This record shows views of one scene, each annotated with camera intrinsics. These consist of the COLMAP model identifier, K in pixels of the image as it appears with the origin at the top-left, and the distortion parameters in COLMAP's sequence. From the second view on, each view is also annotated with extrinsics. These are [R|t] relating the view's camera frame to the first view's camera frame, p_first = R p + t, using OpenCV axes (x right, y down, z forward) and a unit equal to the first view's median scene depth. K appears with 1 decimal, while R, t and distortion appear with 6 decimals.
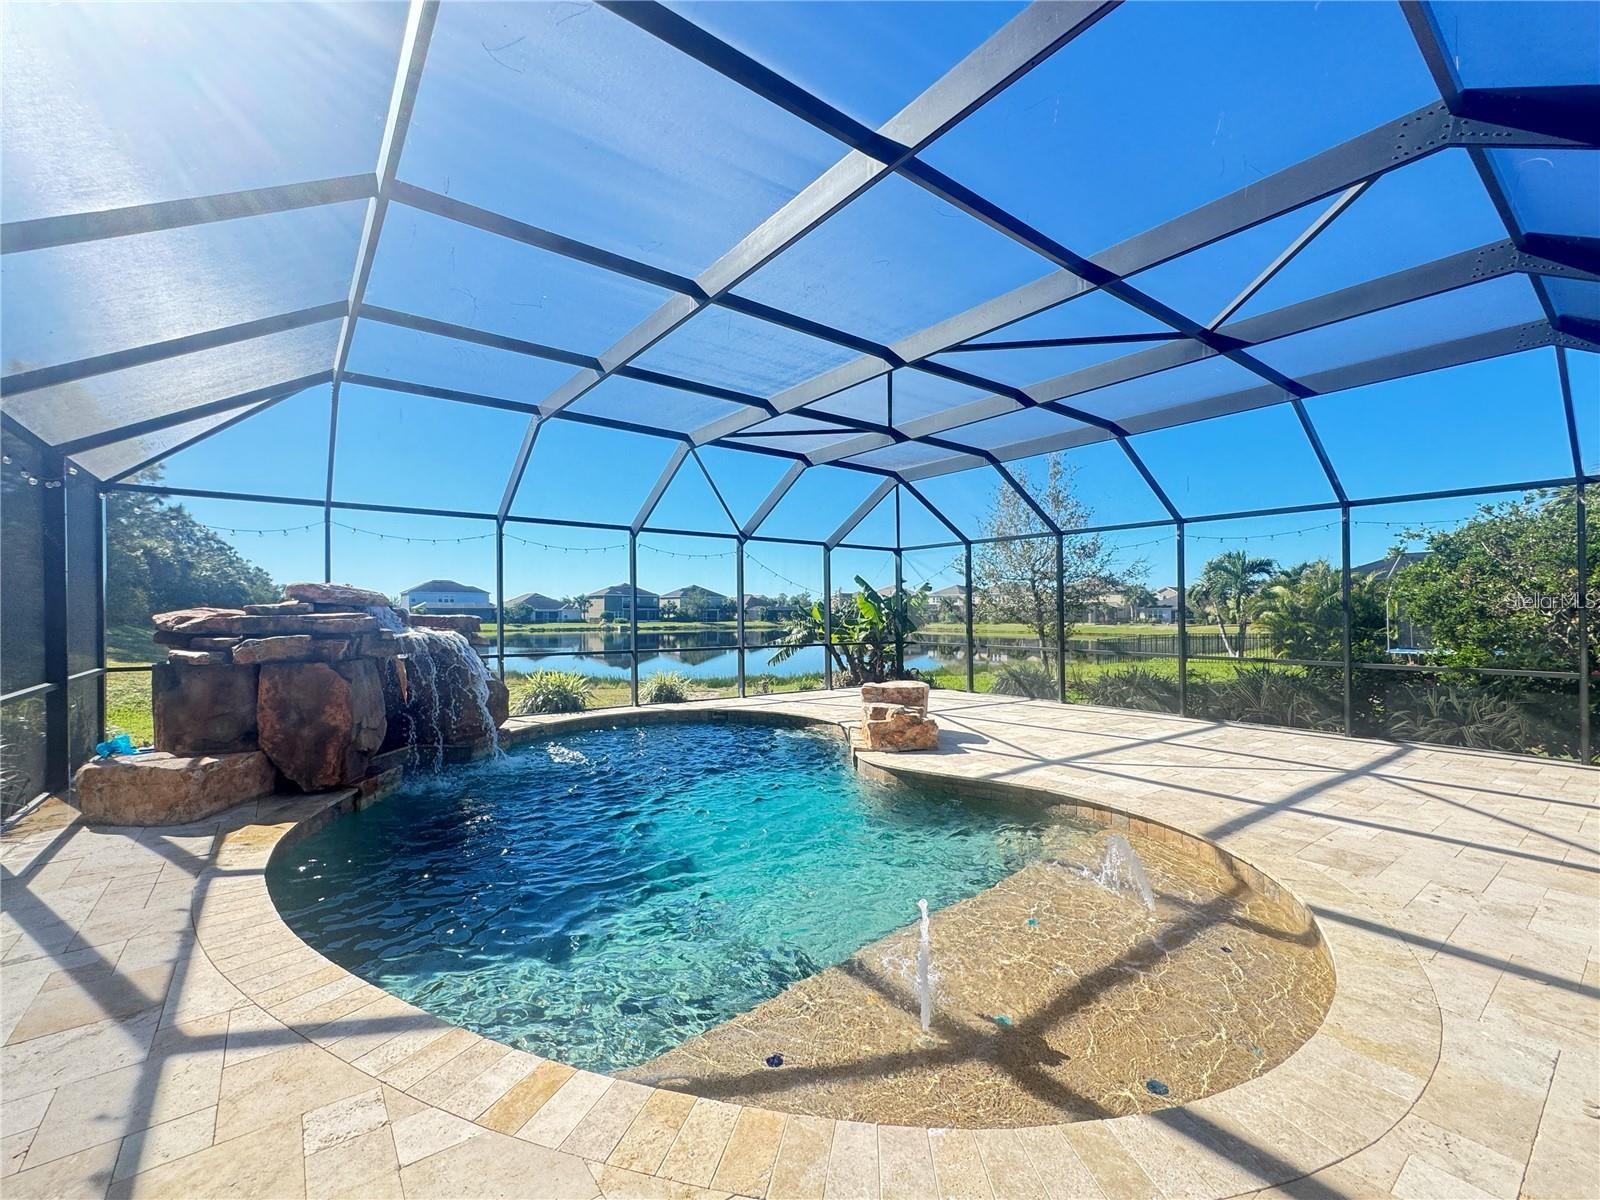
lens RADIAL K [[682.3, 0, 797.4], [0, 682.3, 599.4], [0, 0, 1]] dist [-0.000790, 0.000002]
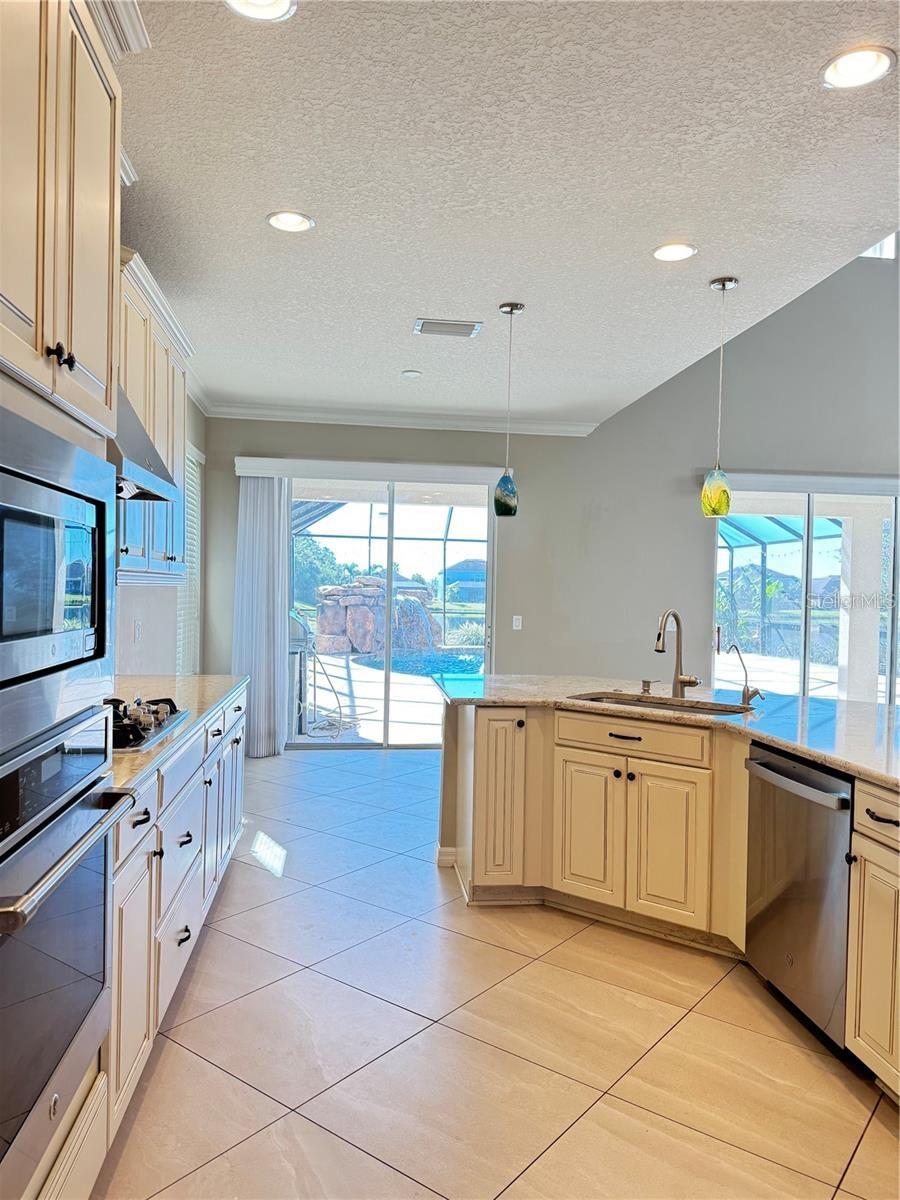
lens RADIAL K [[826.1, 0, 448.3], [0, 826.1, 599.3], [0, 0, 1]] dist [0.012075, -0.000747]
pose [[0.867522, 0.022059, -0.496909, 0.598432], [-0.010503, 0.999606, 0.026038, -0.011462], [0.497288, -0.017370, 0.867412, -0.827034]]
